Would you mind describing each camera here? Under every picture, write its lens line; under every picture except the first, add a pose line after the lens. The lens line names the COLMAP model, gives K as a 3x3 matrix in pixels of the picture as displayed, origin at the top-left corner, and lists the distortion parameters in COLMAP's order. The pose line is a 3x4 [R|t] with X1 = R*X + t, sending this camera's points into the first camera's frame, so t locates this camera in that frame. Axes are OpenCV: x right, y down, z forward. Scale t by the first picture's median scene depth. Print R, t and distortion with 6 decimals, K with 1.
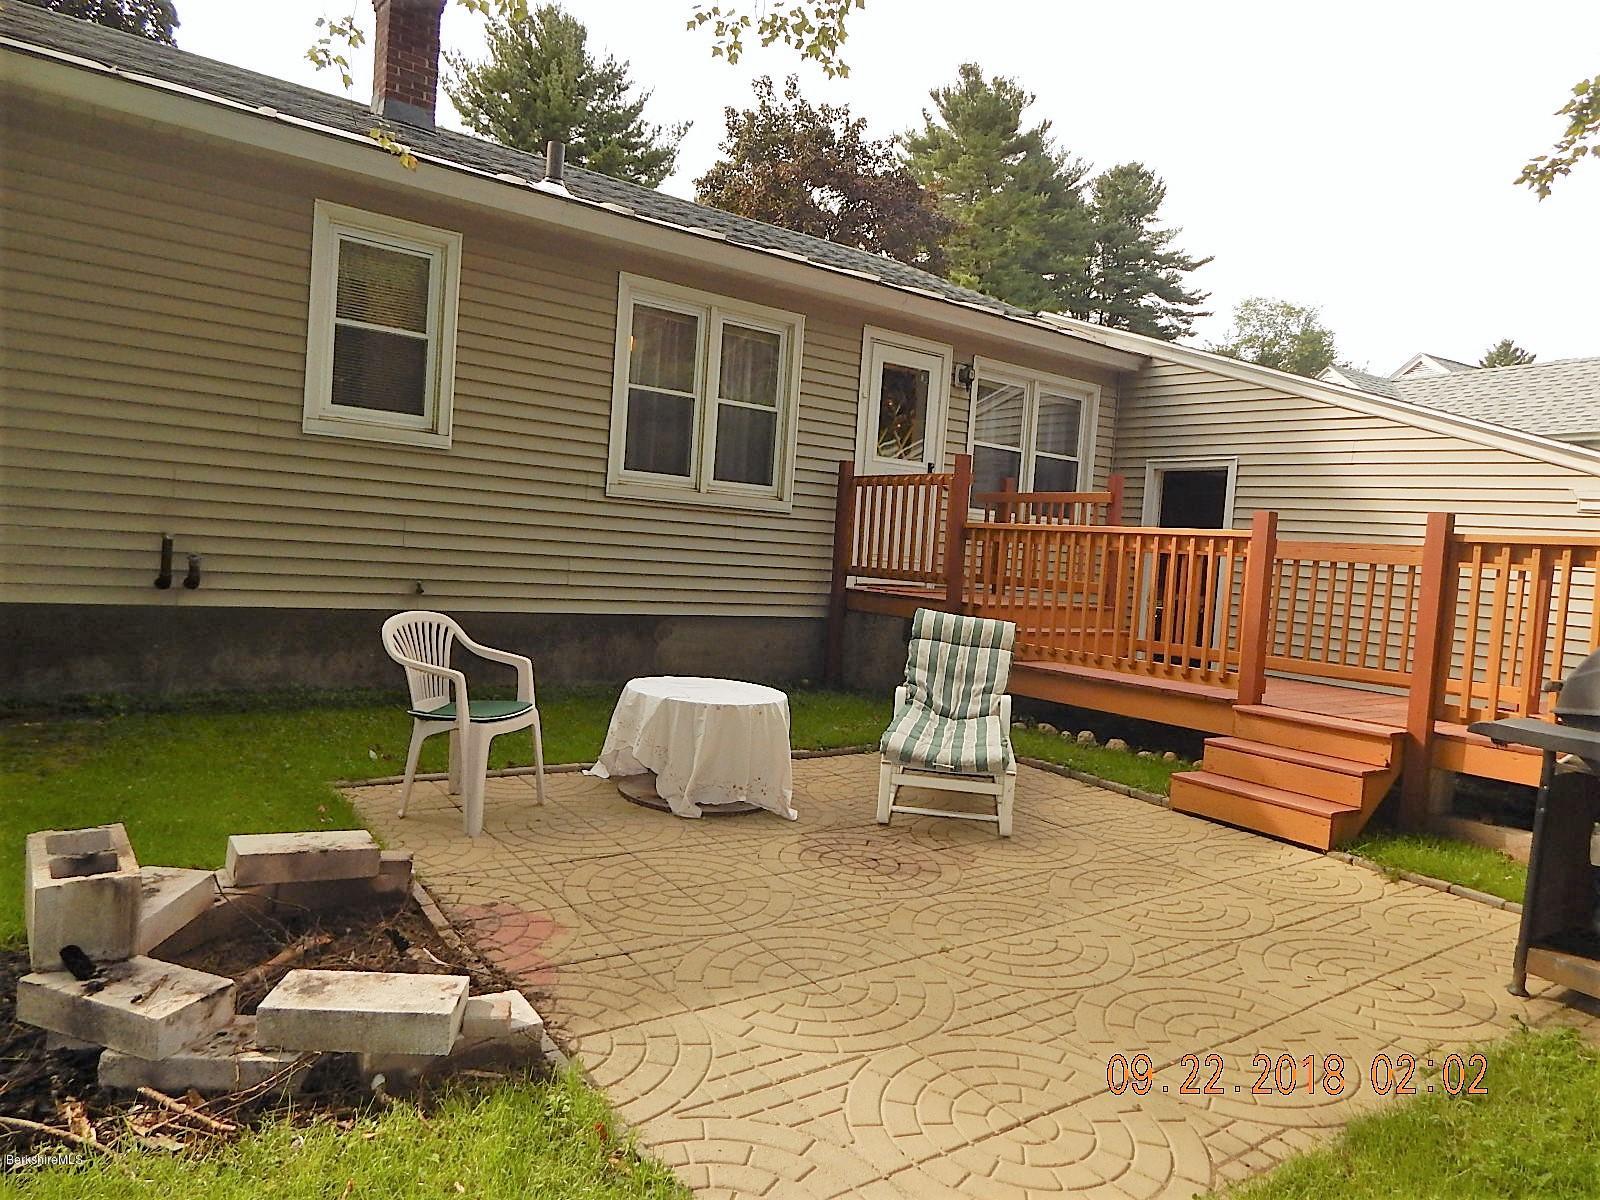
lens RADIAL K [[1043.0, 0, 803.5], [0, 1043.0, 583.0], [0, 0, 1]] dist [0.006264, 0.001935]
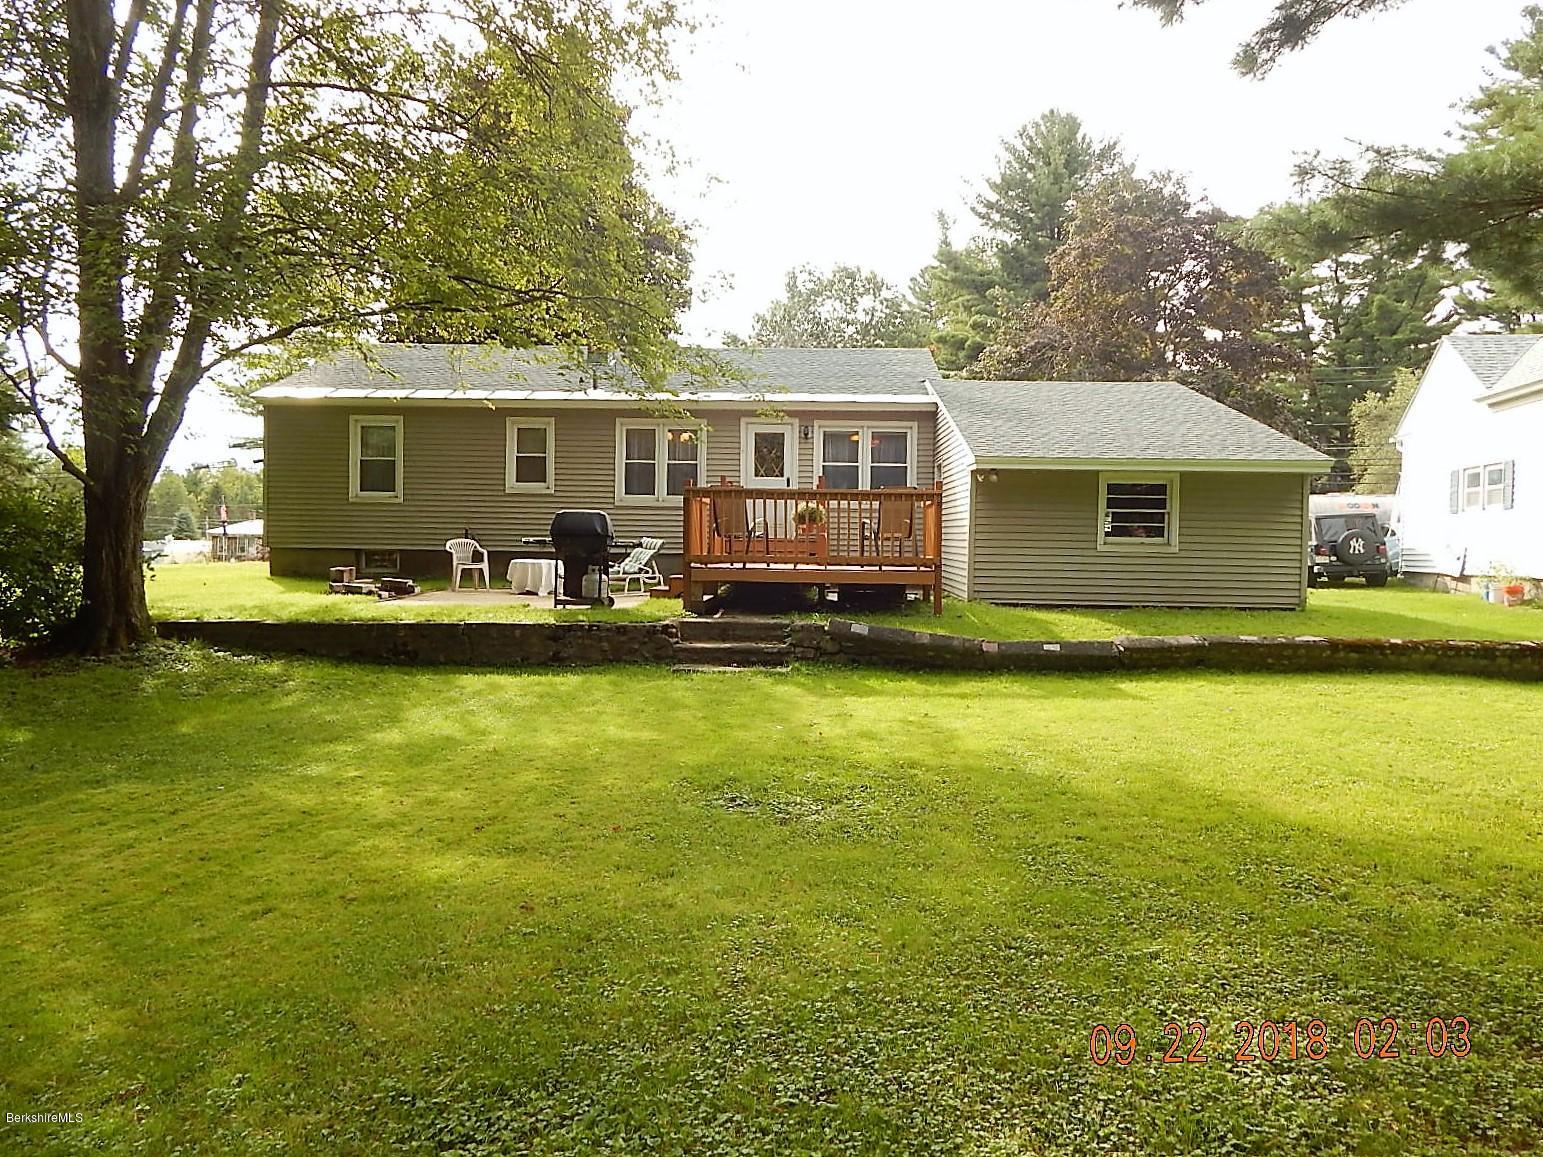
lens RADIAL K [[1005.9, 0, 774.9], [0, 1005.9, 562.1], [0, 0, 1]] dist [0.006264, 0.001935]
pose [[0.773800, -0.033227, -0.632558, 1.418824], [0.006730, 0.998998, -0.044242, 0.140361], [0.633394, 0.029977, 0.773248, -0.559939]]
